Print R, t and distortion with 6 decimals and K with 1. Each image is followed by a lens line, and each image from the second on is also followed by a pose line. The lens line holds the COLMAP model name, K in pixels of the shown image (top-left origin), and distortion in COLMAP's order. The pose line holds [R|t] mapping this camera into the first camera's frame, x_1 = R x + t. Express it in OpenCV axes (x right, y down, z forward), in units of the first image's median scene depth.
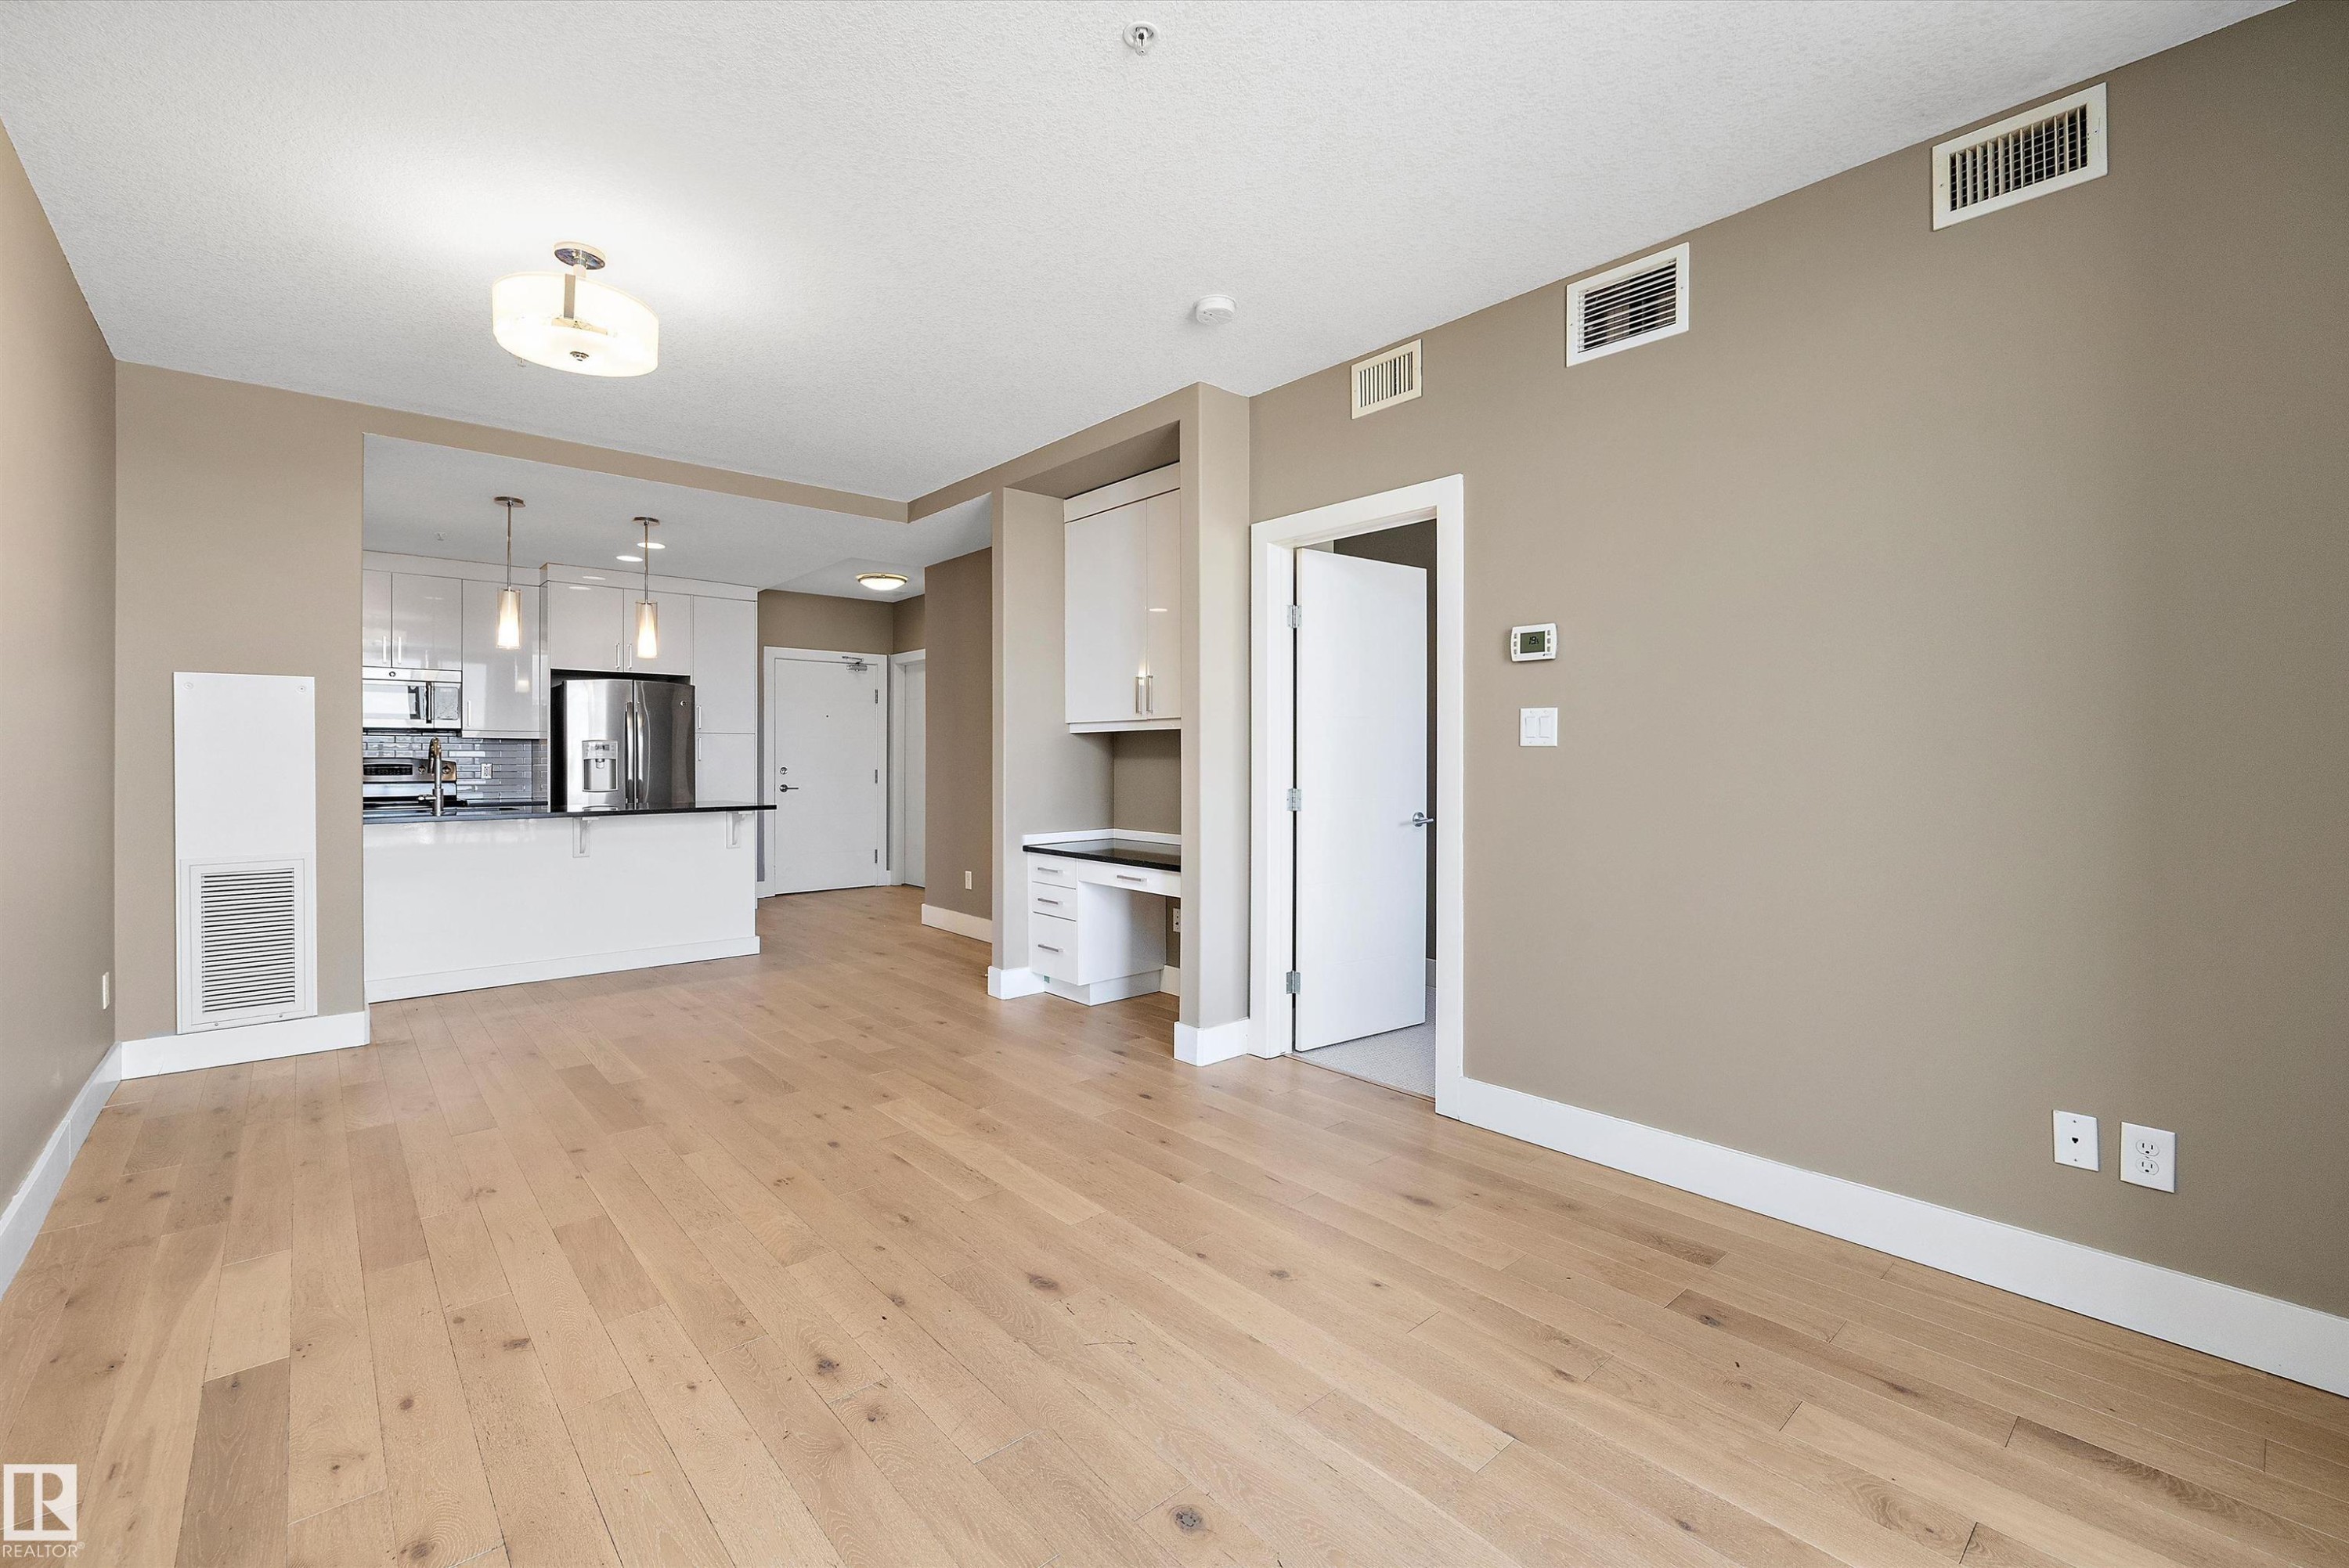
lens RADIAL K [[986.4, 0, 1157.0], [0, 986.4, 760.7], [0, 0, 1]] dist [0.000996, 0.000045]
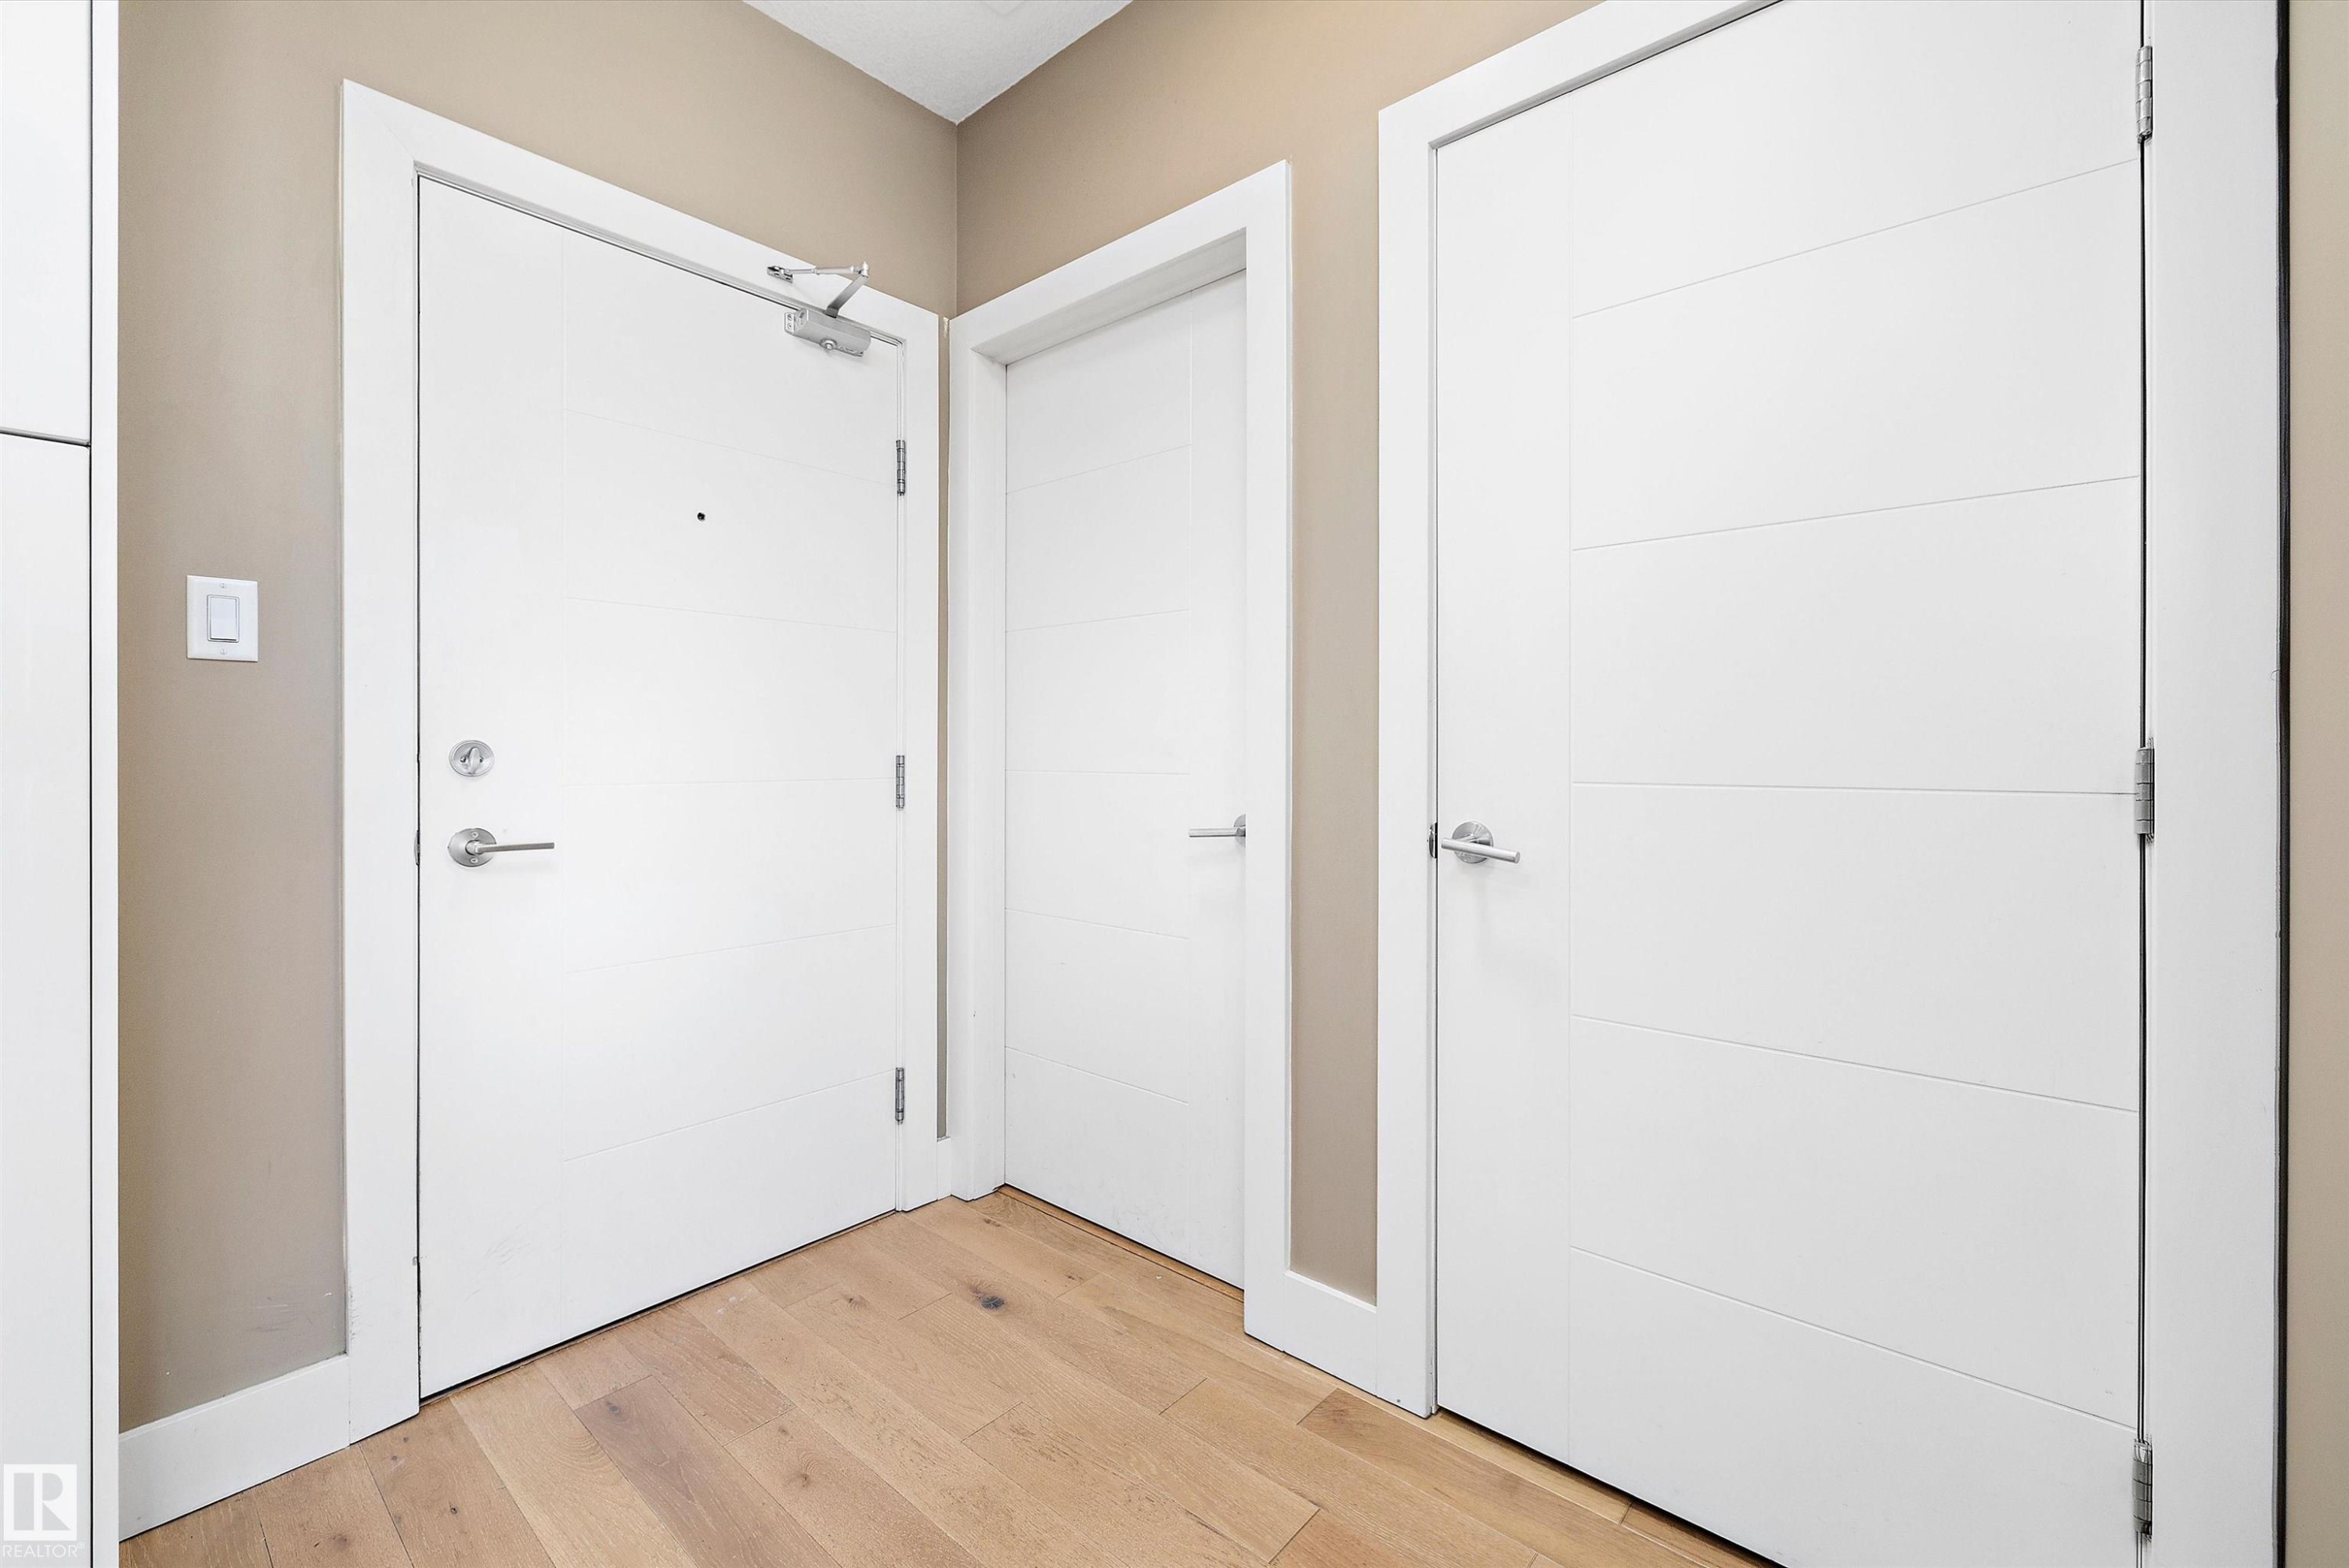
lens RADIAL K [[986.4, 0, 1159.9], [0, 986.4, 755.1], [0, 0, 1]] dist [0.000996, 0.000045]
pose [[0.989912, -0.000707, 0.141684, -0.639832], [0.000154, 0.999992, 0.003914, 0.020743], [-0.141685, -0.003853, 0.989904, 1.858653]]
